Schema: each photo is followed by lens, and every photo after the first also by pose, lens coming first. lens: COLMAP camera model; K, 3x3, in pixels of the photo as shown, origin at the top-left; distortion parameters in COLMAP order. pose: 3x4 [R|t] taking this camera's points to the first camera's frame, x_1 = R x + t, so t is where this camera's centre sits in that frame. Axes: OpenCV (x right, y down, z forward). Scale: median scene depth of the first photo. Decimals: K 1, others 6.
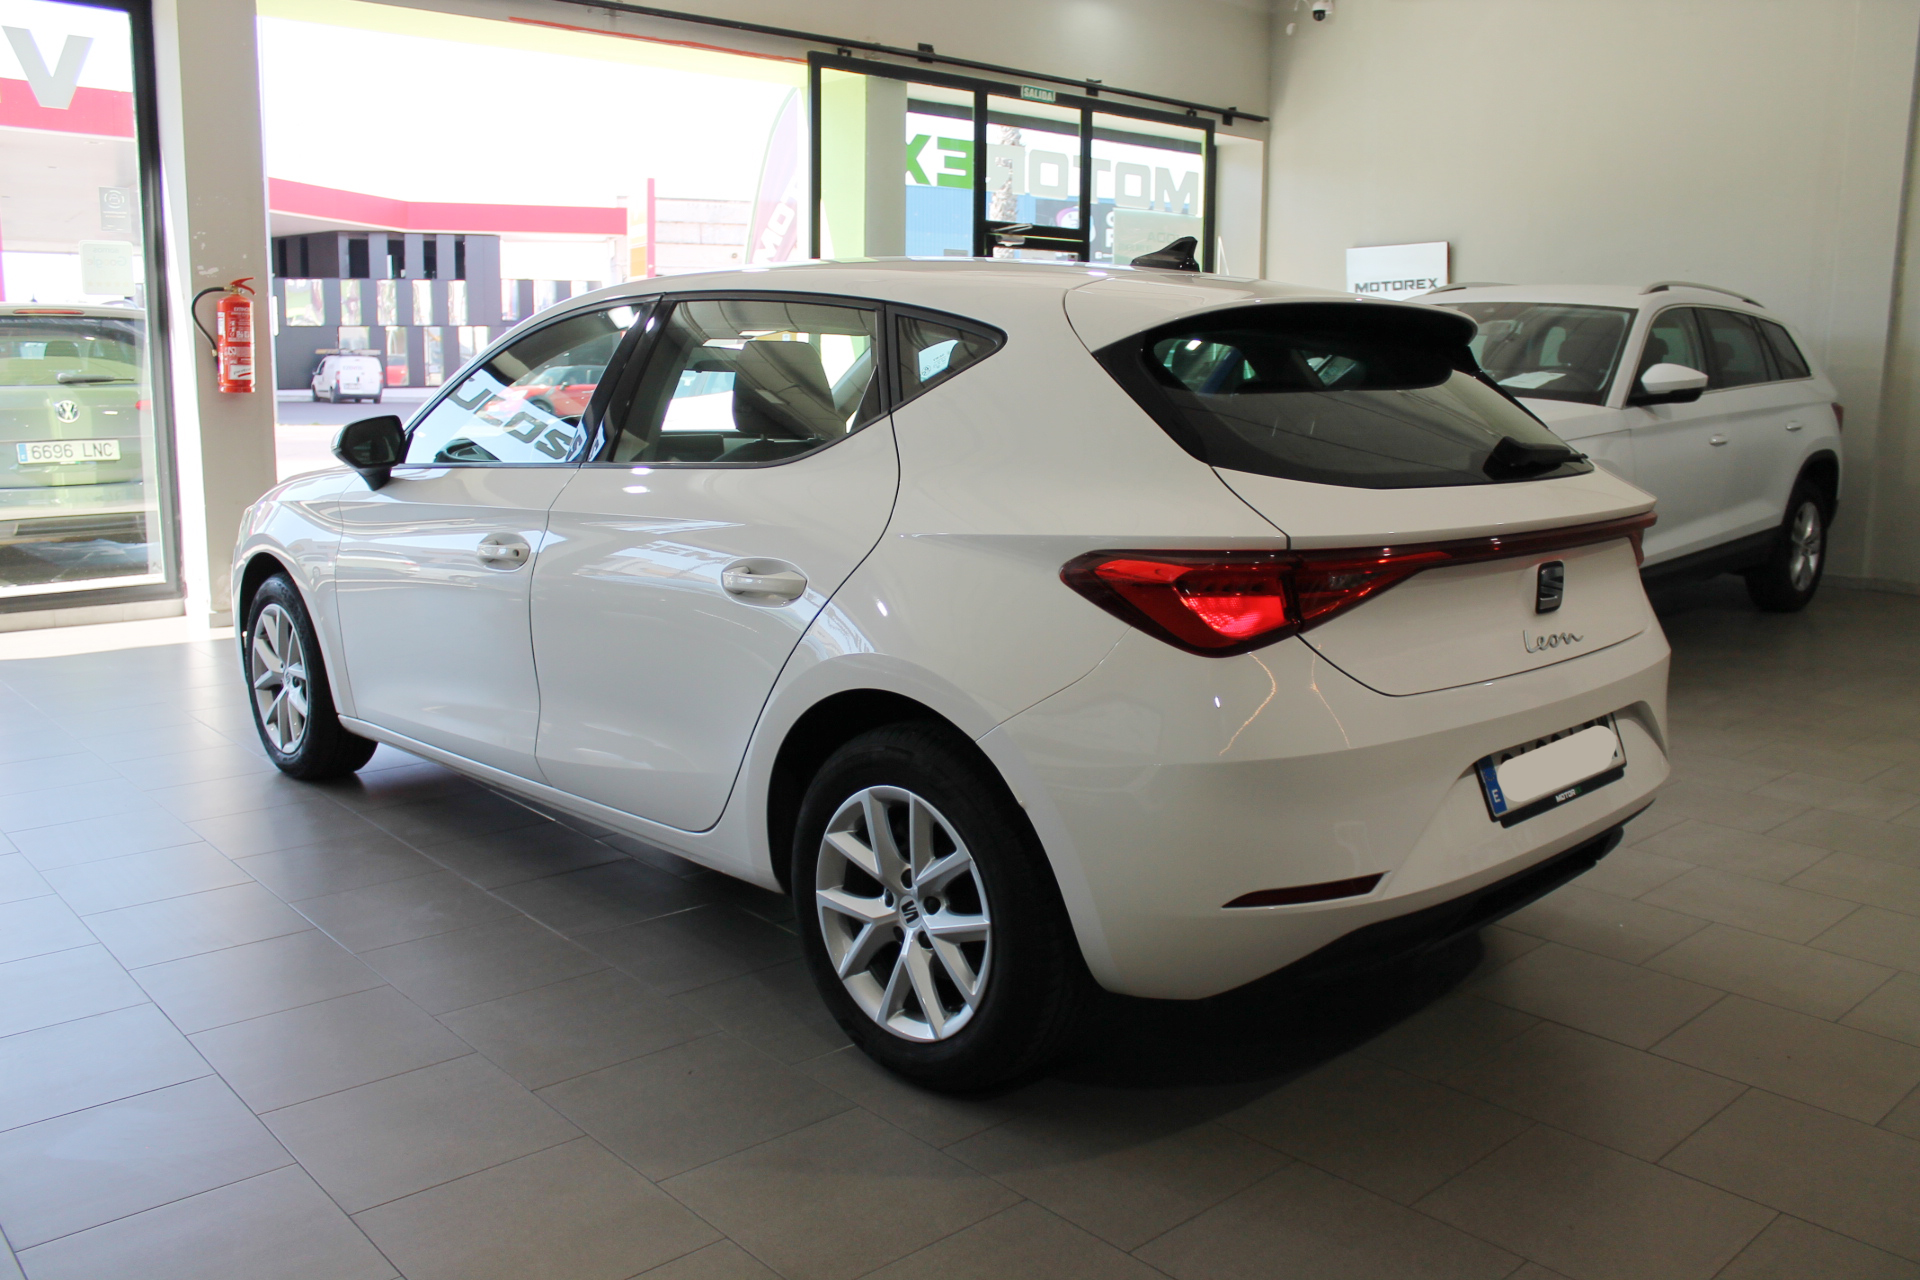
lens RADIAL K [[1590.2, 0, 960.0], [0, 1590.2, 640.0], [0, 0, 1]] dist [-0.172716, 0.147153]
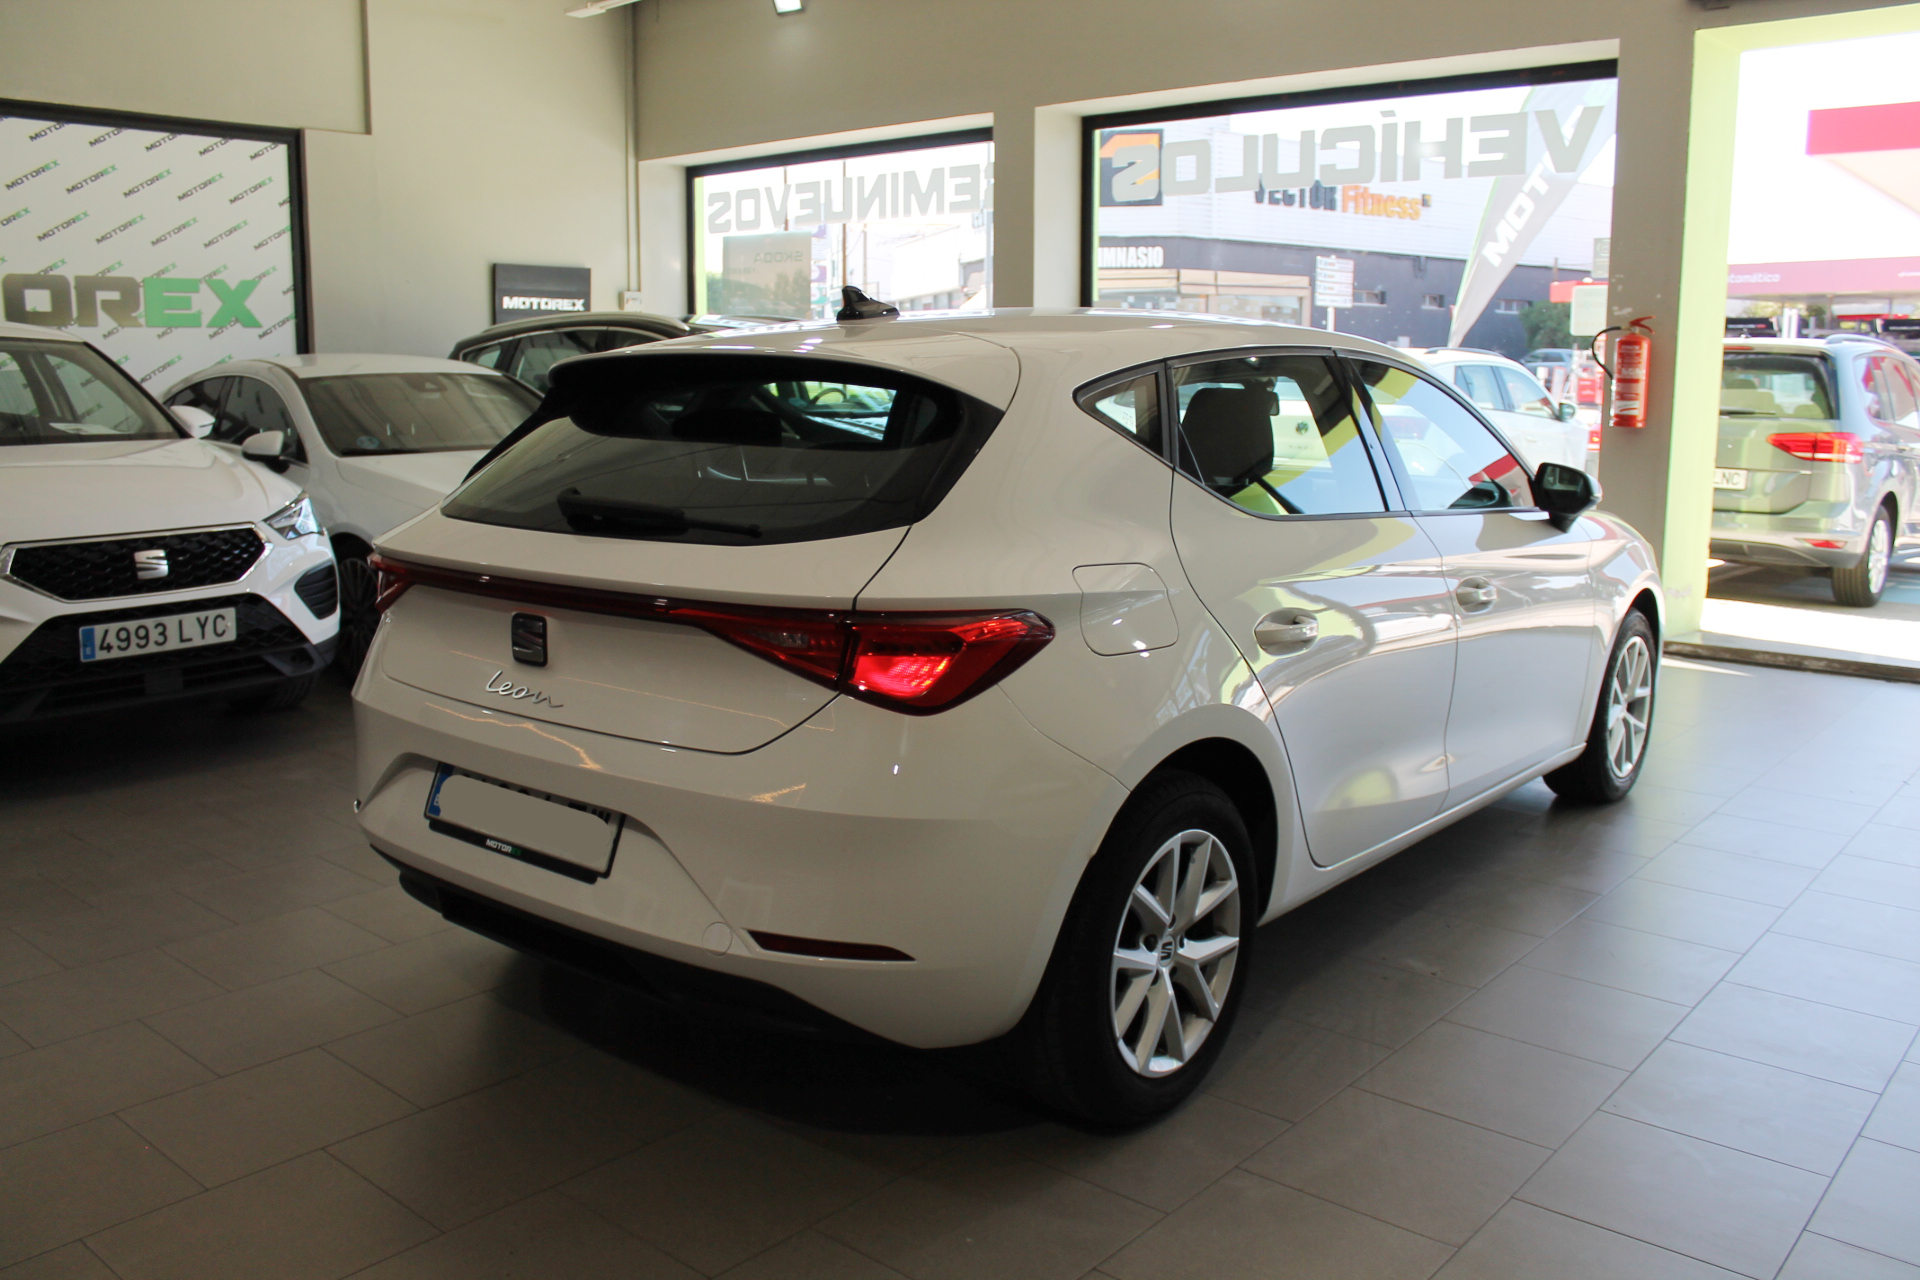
lens RADIAL K [[1590.2, 0, 960.0], [0, 1590.2, 640.0], [0, 0, 1]] dist [-0.172716, 0.147153]
pose [[0.116933, 0.158236, -0.980453, 0.405695], [-0.175749, 0.974942, 0.136386, -0.063641], [0.977466, 0.156365, 0.141813, 0.329633]]
